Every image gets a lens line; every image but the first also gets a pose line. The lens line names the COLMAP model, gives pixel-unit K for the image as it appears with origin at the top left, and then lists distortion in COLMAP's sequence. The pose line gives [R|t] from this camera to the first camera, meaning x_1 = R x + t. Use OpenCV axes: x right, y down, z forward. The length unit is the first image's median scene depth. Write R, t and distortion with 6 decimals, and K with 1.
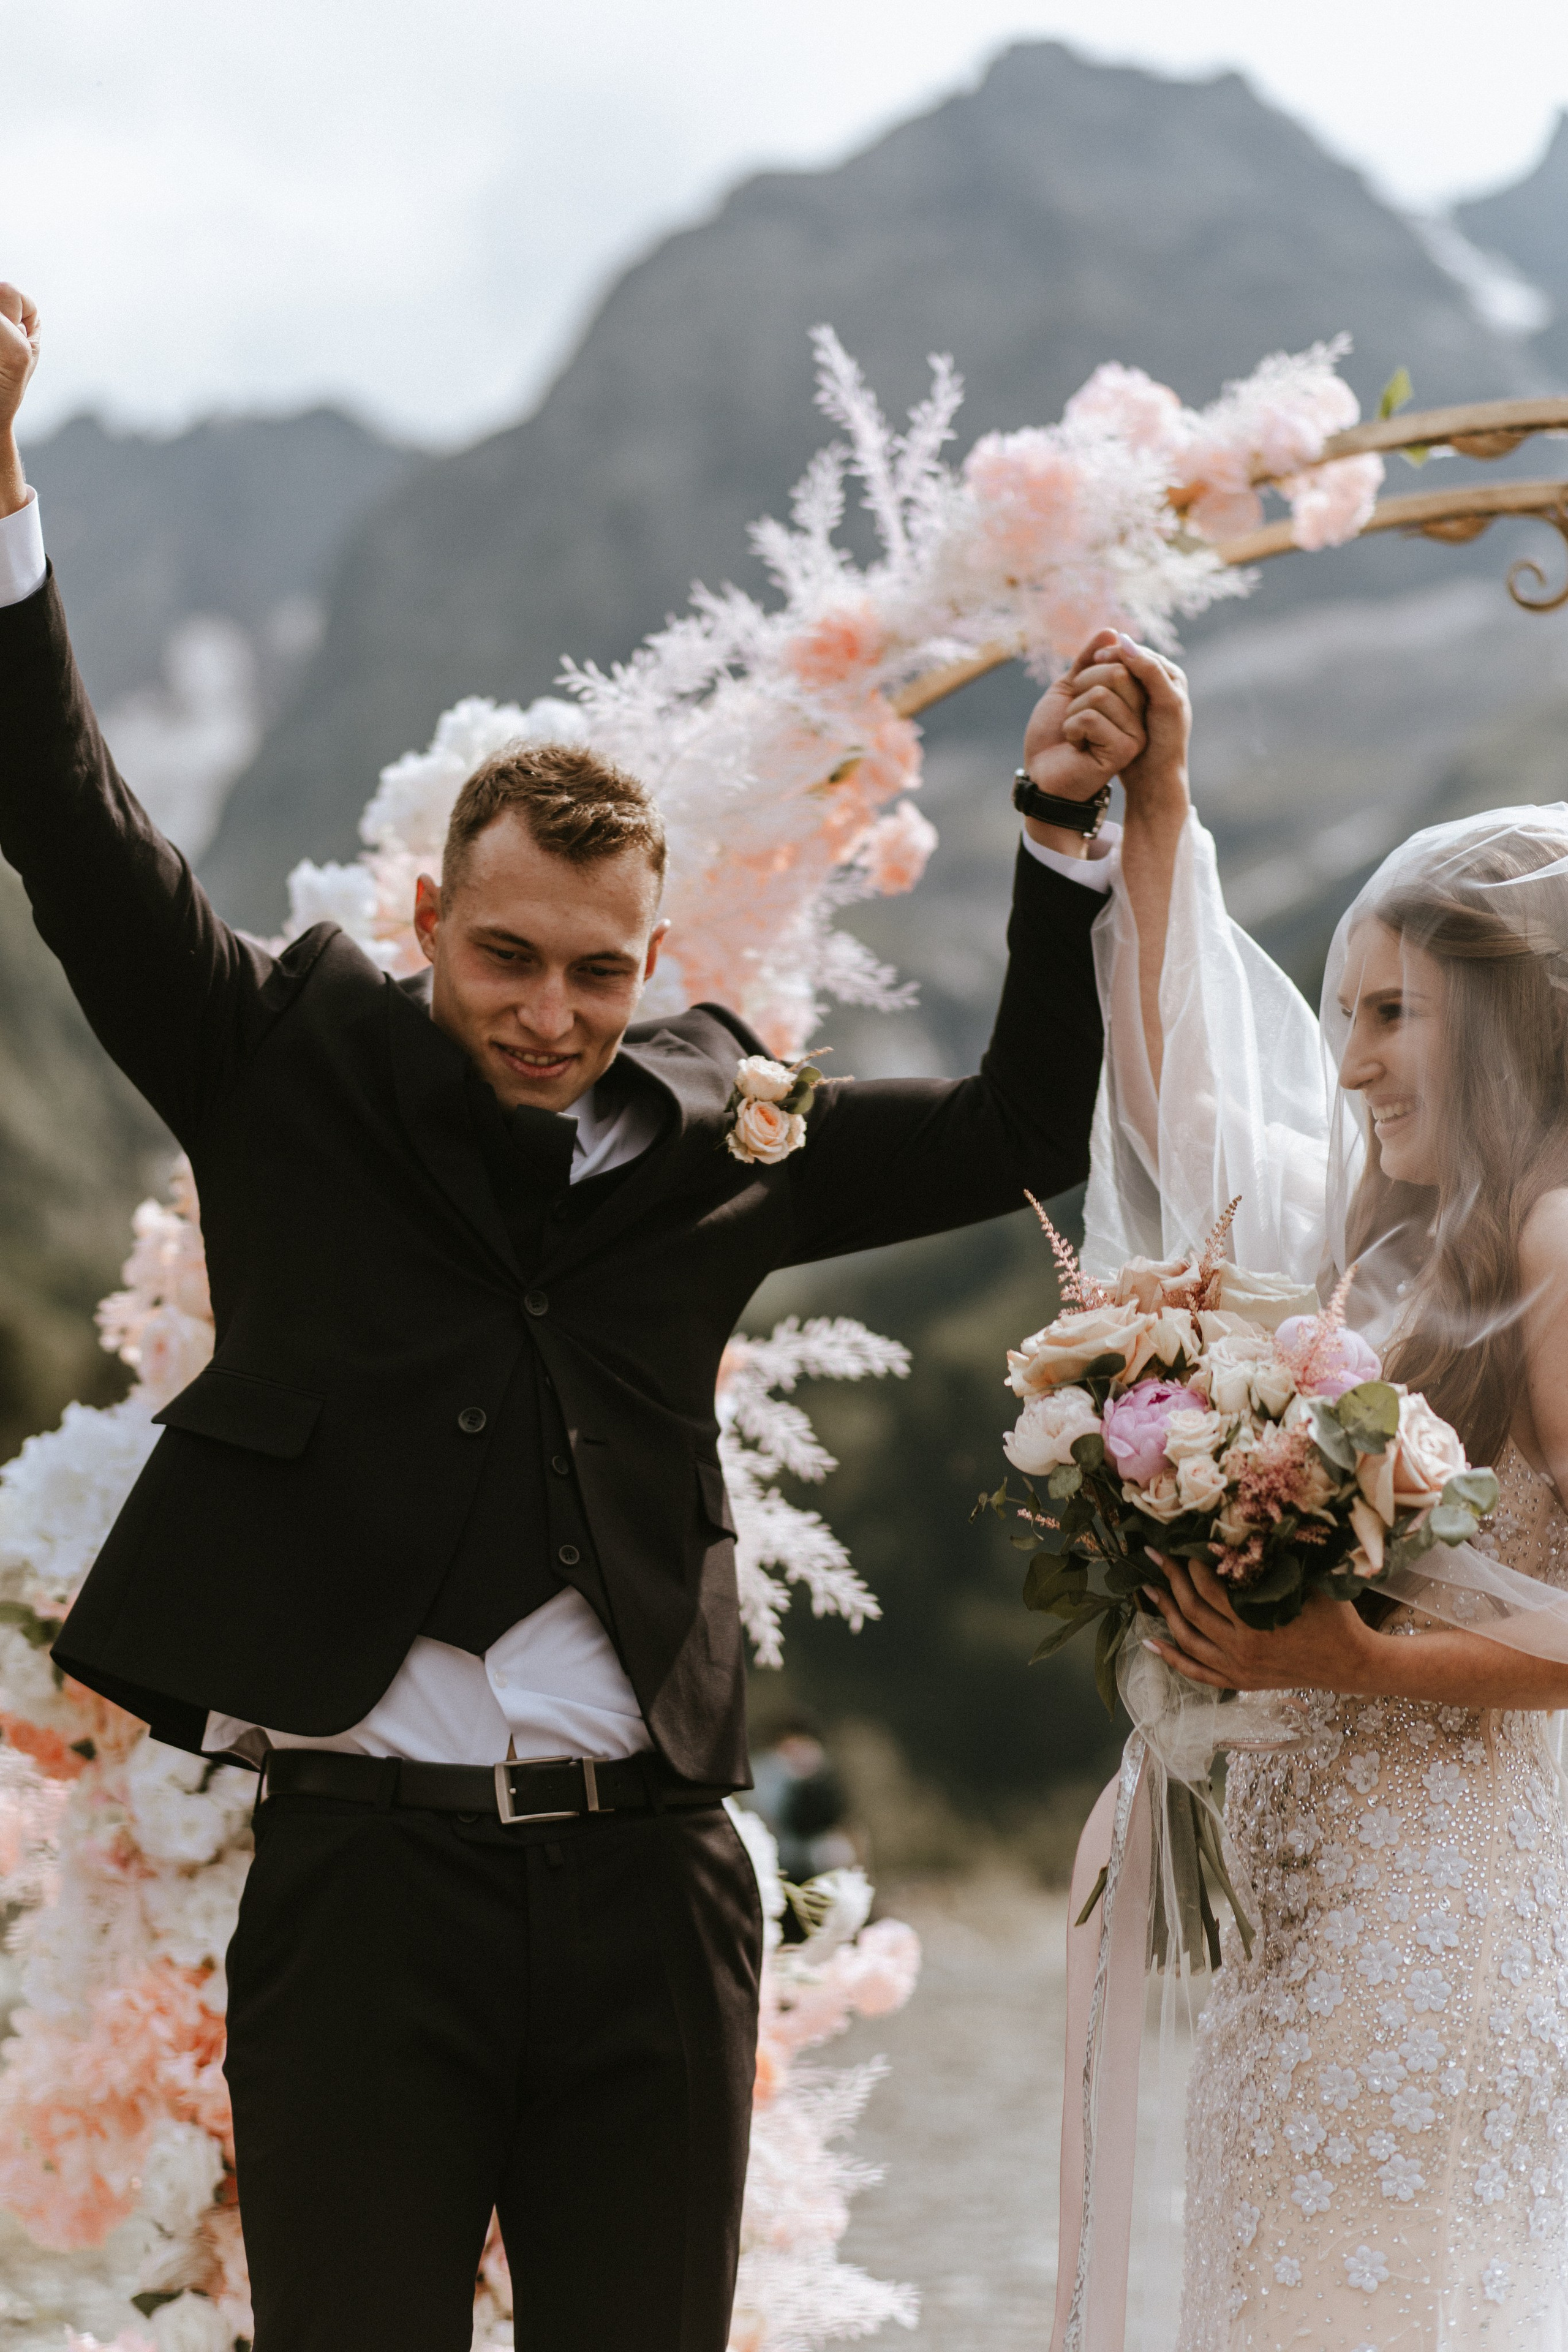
lens RADIAL K [[5658.6, 0, 780.3], [0, 5658.6, 1149.0], [0, 0, 1]] dist [-0.061421, -0.580389]
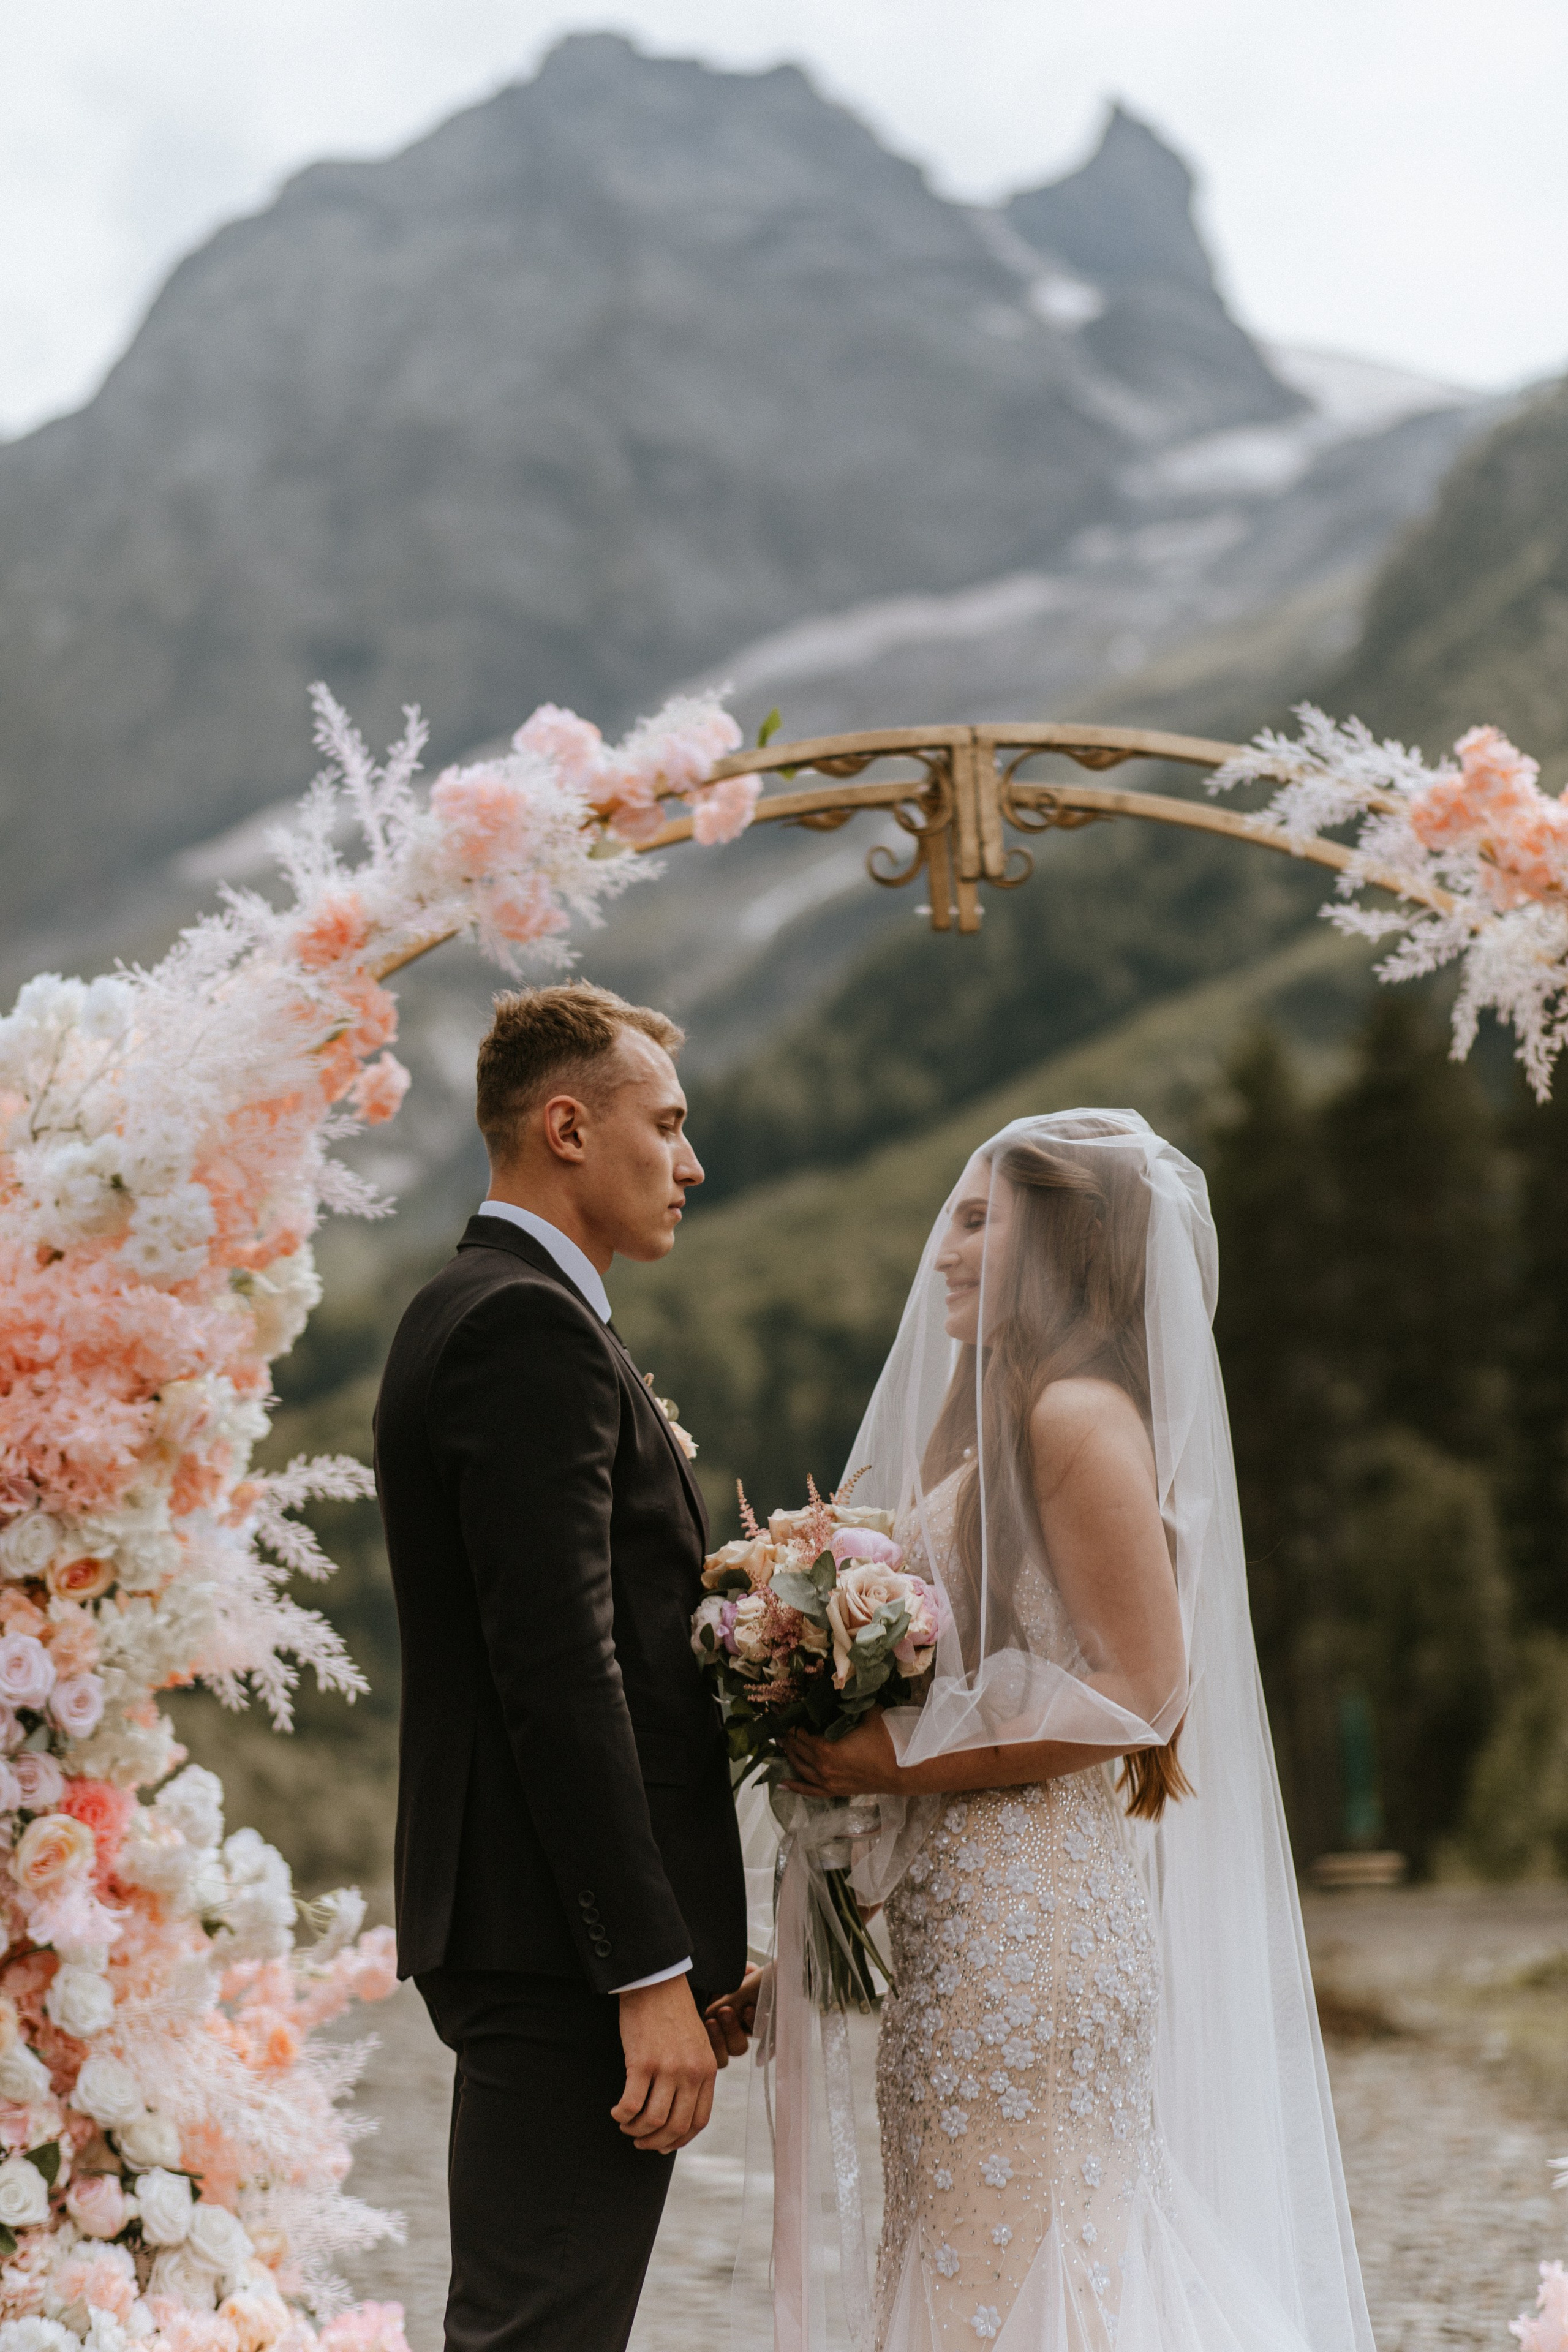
lens RADIAL K [[5672.0, 0, 784.0], [0, 5672.0, 1176.0], [0, 0, 1]] dist [-0.036879, -1.093191]
pose [[0.997070, -0.007401, 0.076131, 0.013952], [0.006708, 0.999934, 0.009351, -0.044832], [-0.076195, -0.008813, 0.997054, -0.283538]]
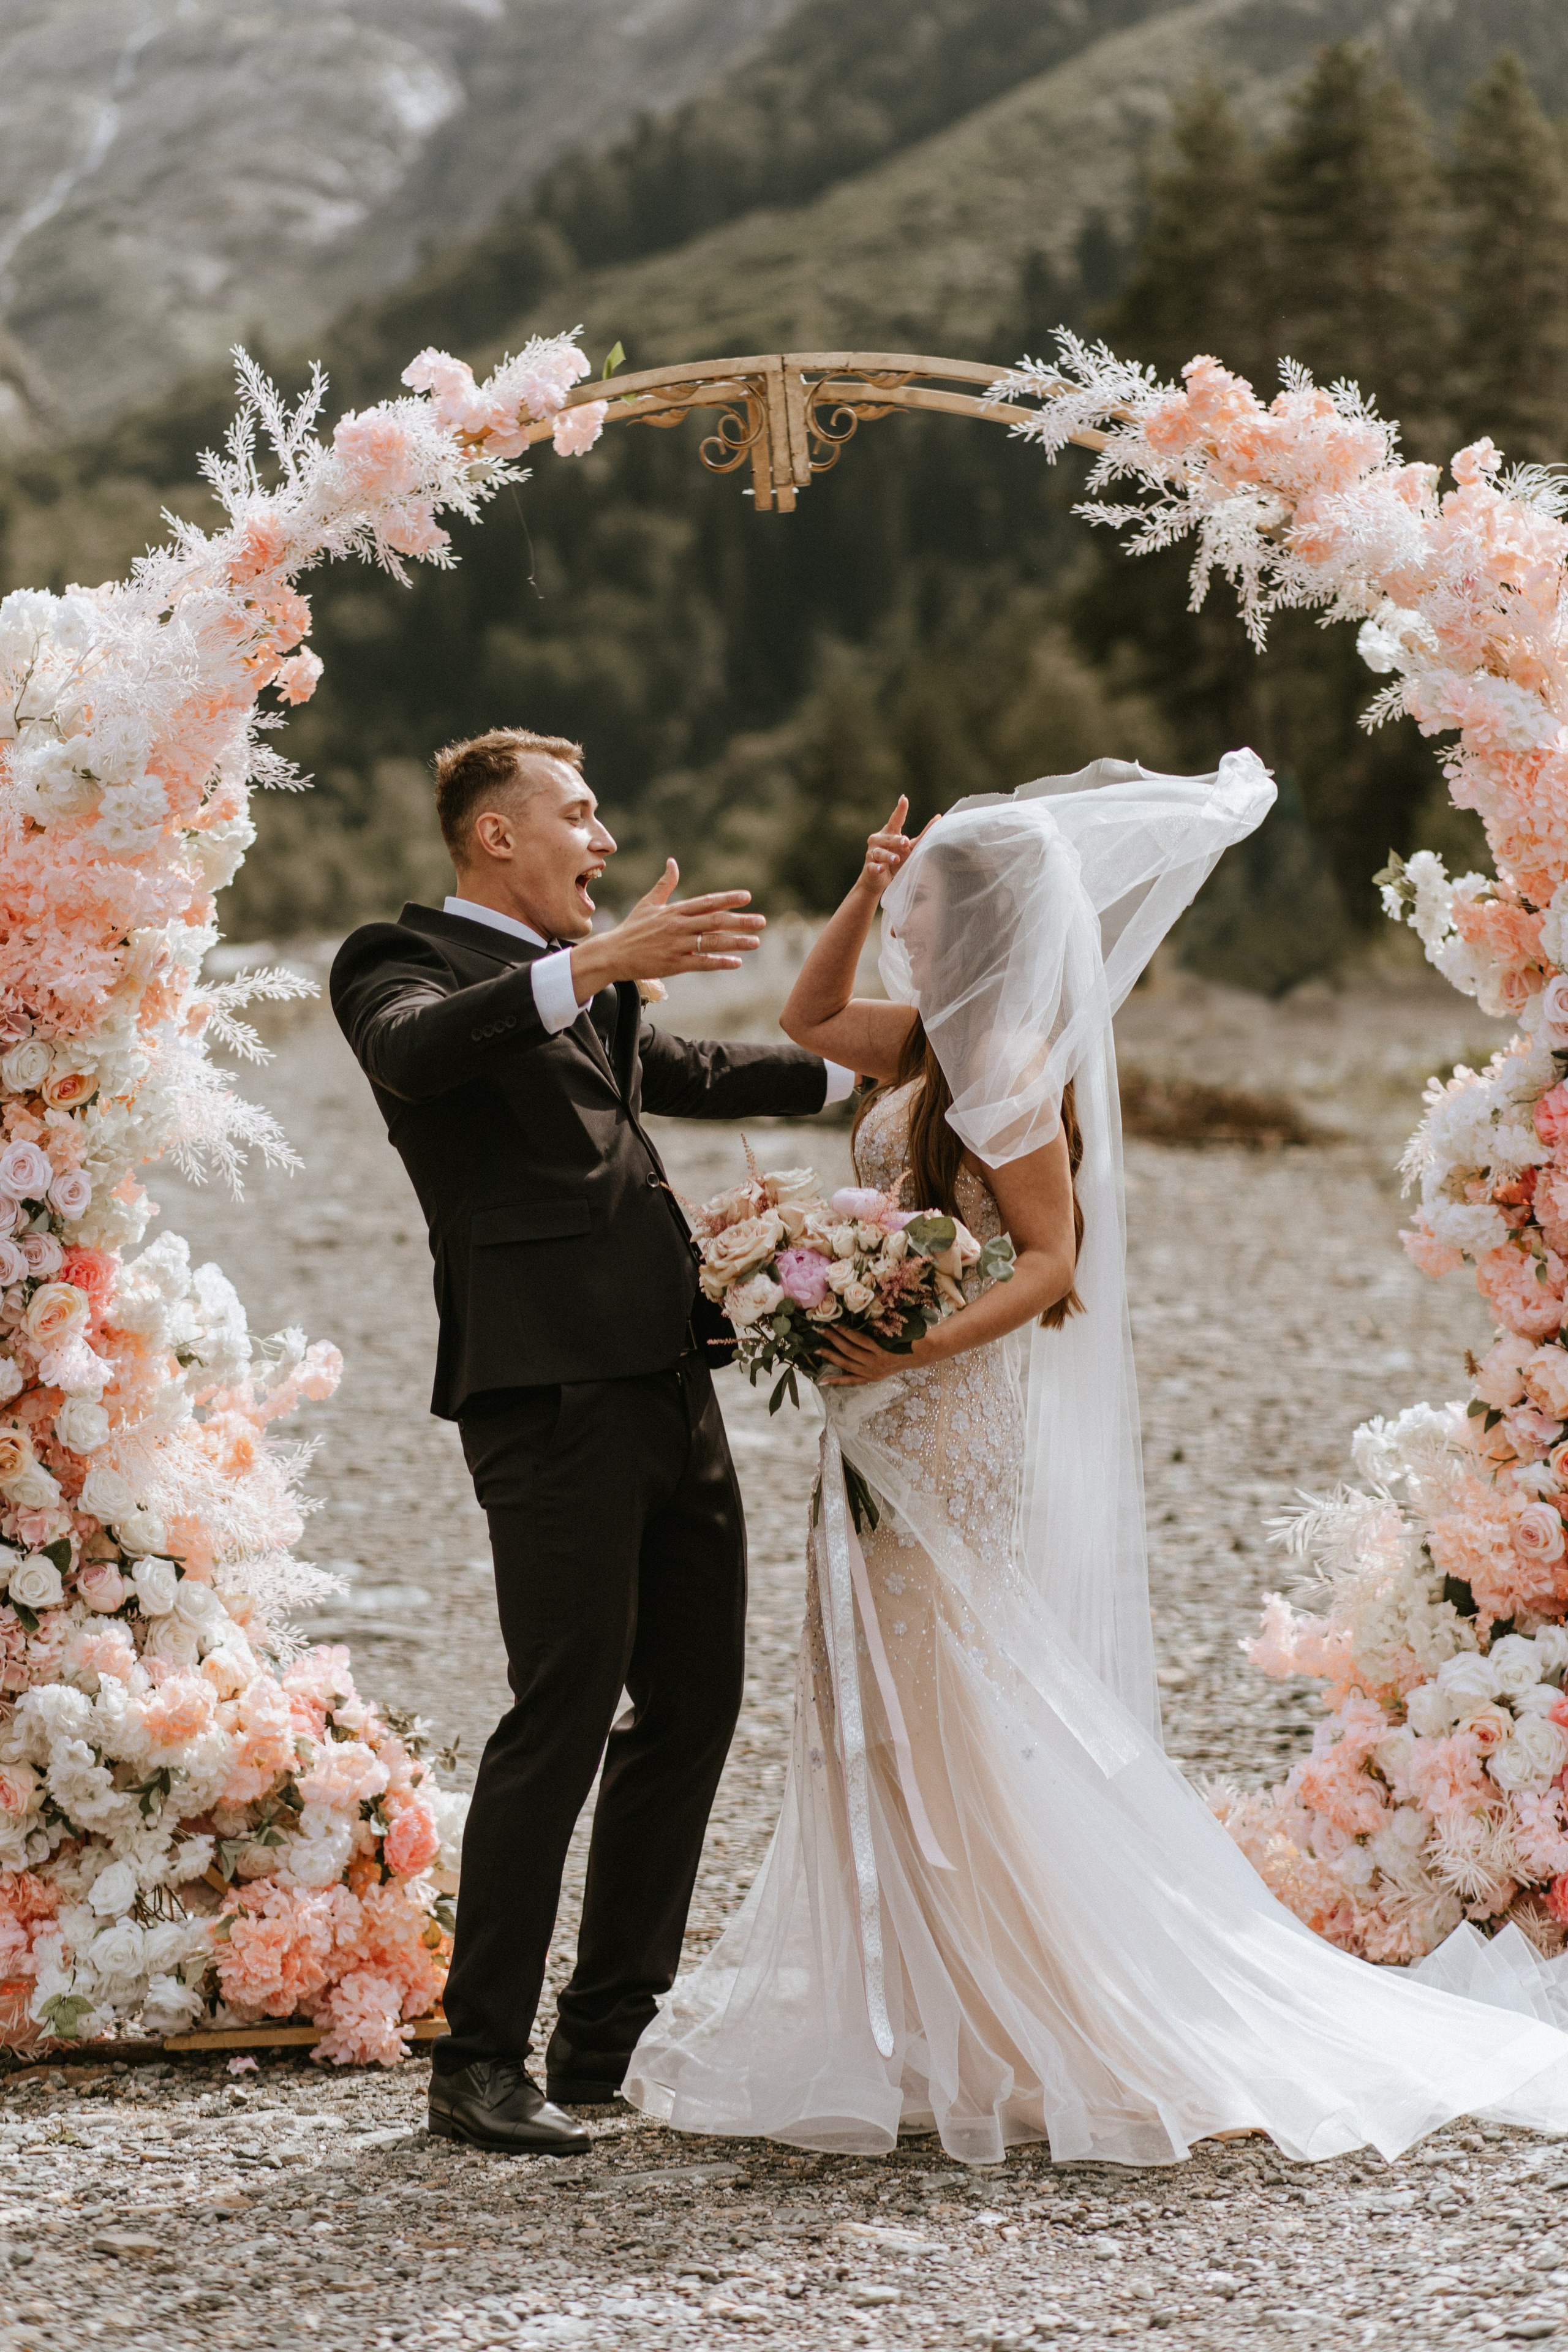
lens RADIAL K [[5715.8, 0, 612.6], [0, 5715.8, 1103.3], [0, 0, 1]] dist [-0.162058, 0.453287]
pose [[0.998081, -0.039708, 0.047510, 0.027451], [0.031124, 0.985047, 0.169450, -0.199956], [-0.053528, -0.167646, 0.984393, -0.568290]]
